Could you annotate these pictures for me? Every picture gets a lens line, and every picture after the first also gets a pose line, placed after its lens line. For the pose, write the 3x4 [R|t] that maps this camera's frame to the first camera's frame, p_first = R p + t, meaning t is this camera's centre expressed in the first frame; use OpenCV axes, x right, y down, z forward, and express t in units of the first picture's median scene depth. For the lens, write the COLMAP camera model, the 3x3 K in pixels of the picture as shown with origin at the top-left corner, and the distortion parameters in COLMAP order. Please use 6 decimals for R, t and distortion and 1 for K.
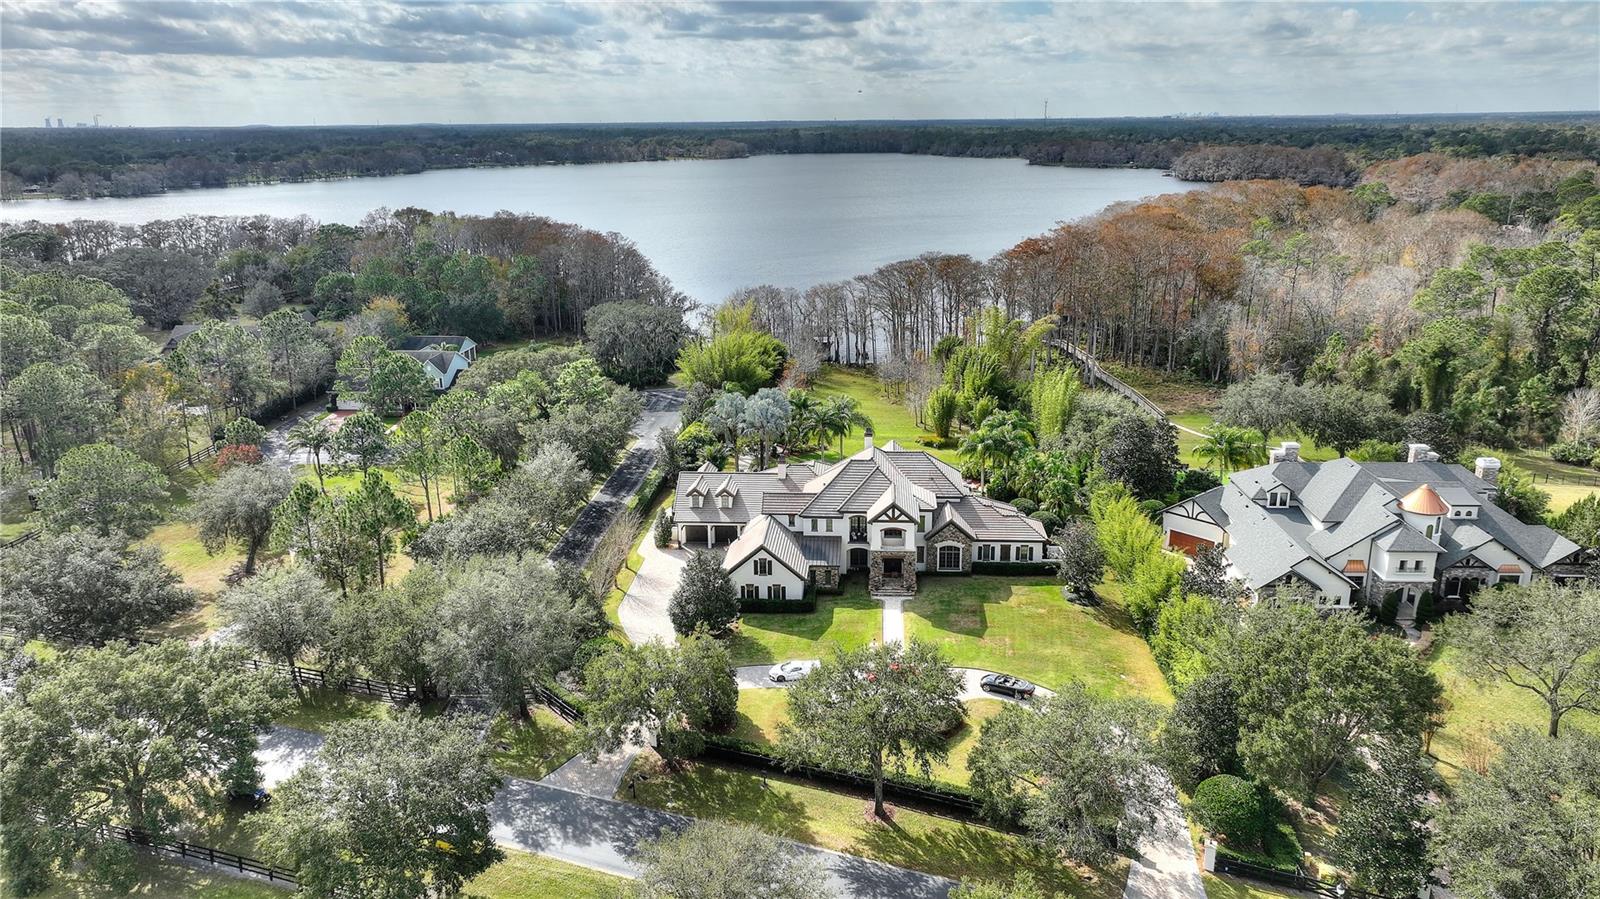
lens RADIAL K [[1125.7, 0, 803.6], [0, 1125.7, 443.8], [0, 0, 1]] dist [0.003209, 0.010621]
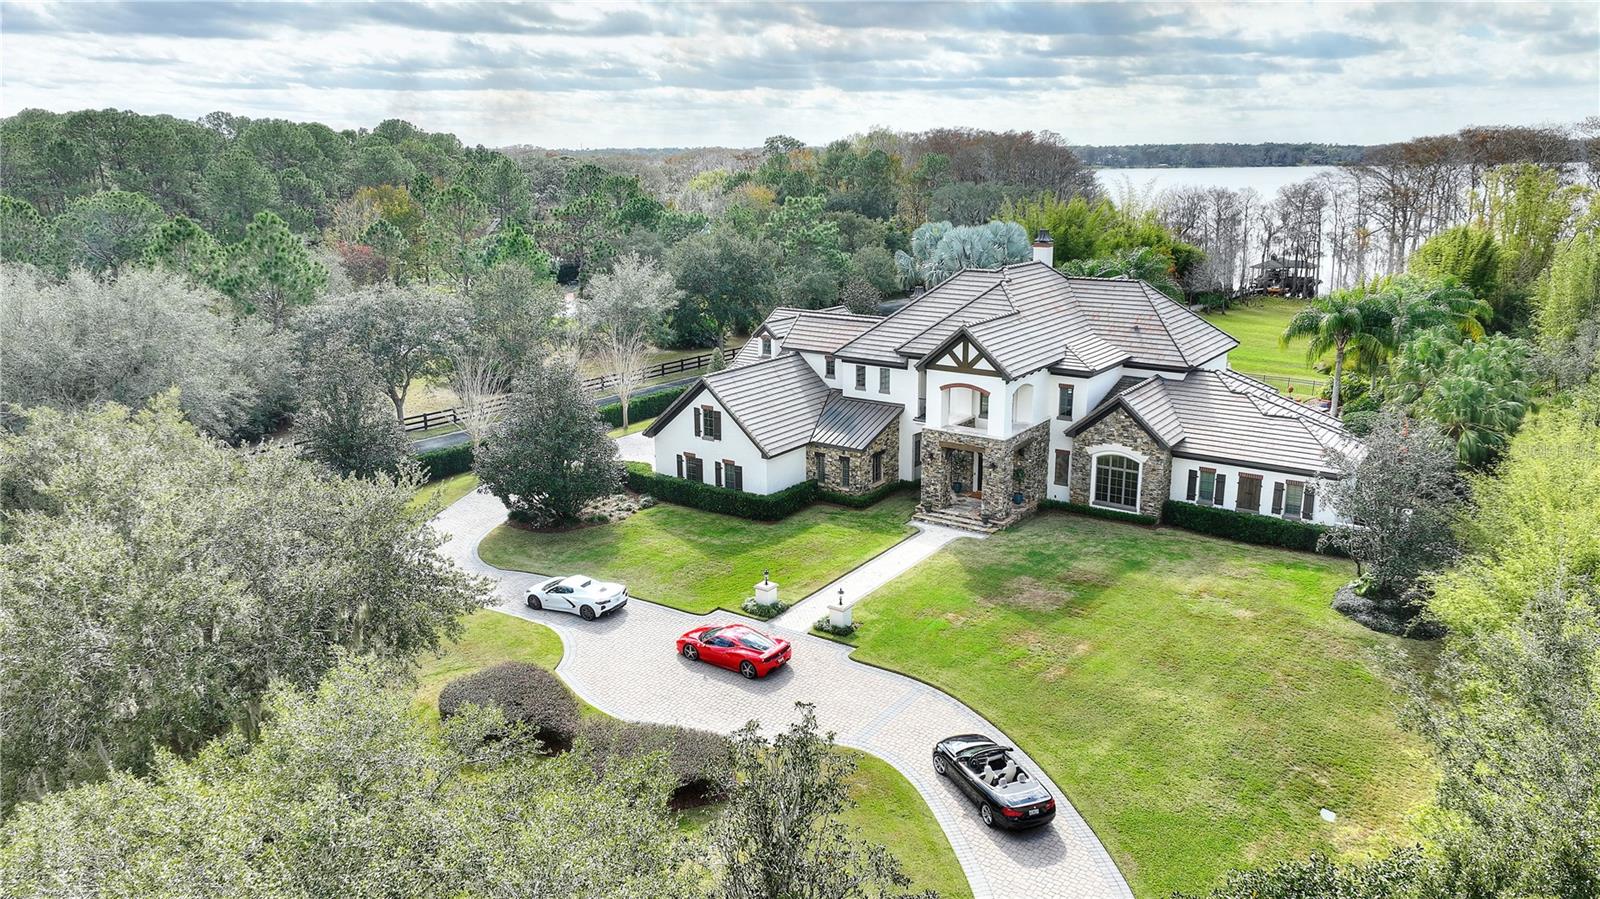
lens RADIAL K [[1125.7, 0, 803.8], [0, 1125.7, 448.7], [0, 0, 1]] dist [0.003209, 0.010621]
pose [[0.853517, 0.137772, -0.502521, 0.256047], [-0.146532, 0.988956, 0.022253, 0.097372], [0.500037, 0.054642, 0.864278, 0.532795]]
